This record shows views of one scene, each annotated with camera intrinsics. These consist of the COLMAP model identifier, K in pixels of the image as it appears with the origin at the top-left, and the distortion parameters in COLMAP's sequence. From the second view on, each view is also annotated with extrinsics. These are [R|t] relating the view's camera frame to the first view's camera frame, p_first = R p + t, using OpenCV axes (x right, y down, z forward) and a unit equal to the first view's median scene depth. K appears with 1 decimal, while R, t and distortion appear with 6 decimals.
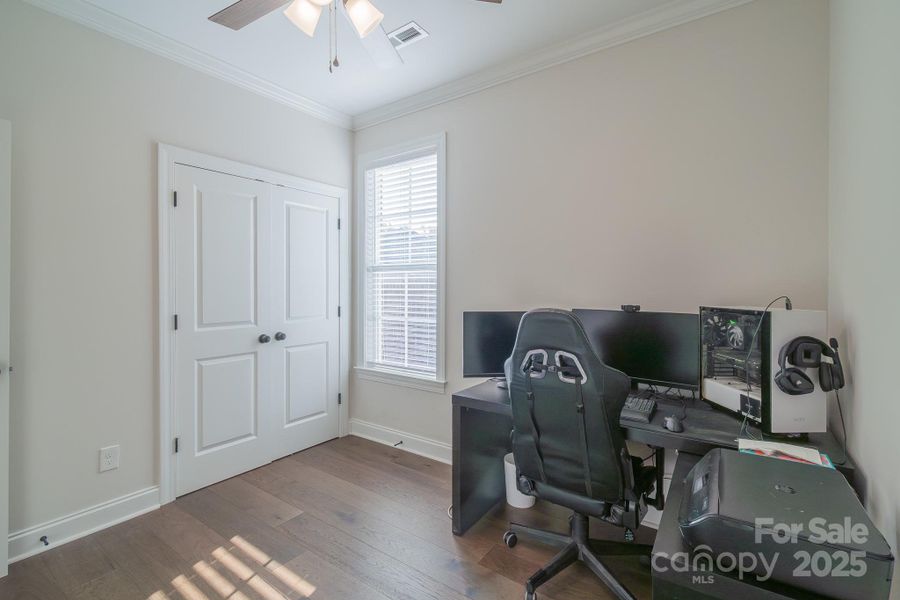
lens RADIAL K [[404.9, 0, 438.4], [0, 404.9, 286.3], [0, 0, 1]] dist [0.020119, -0.000576]
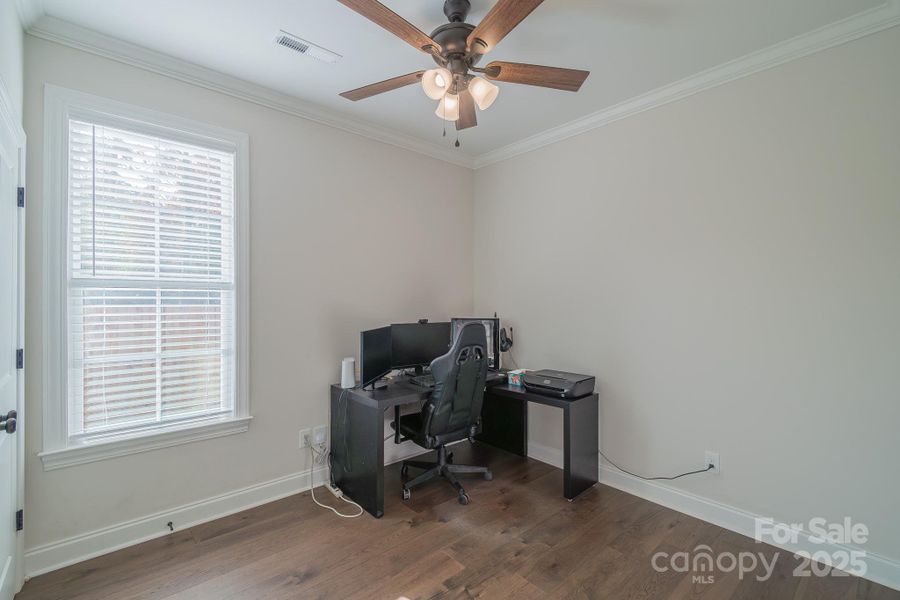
lens RADIAL K [[404.9, 0, 451.4], [0, 404.9, 301.2], [0, 0, 1]] dist [0.020119, -0.000576]
pose [[0.233425, 0.001071, 0.972374, -0.666468], [0.000360, 0.999999, -0.001188, -0.014207], [-0.972375, 0.000627, 0.233425, 0.322075]]
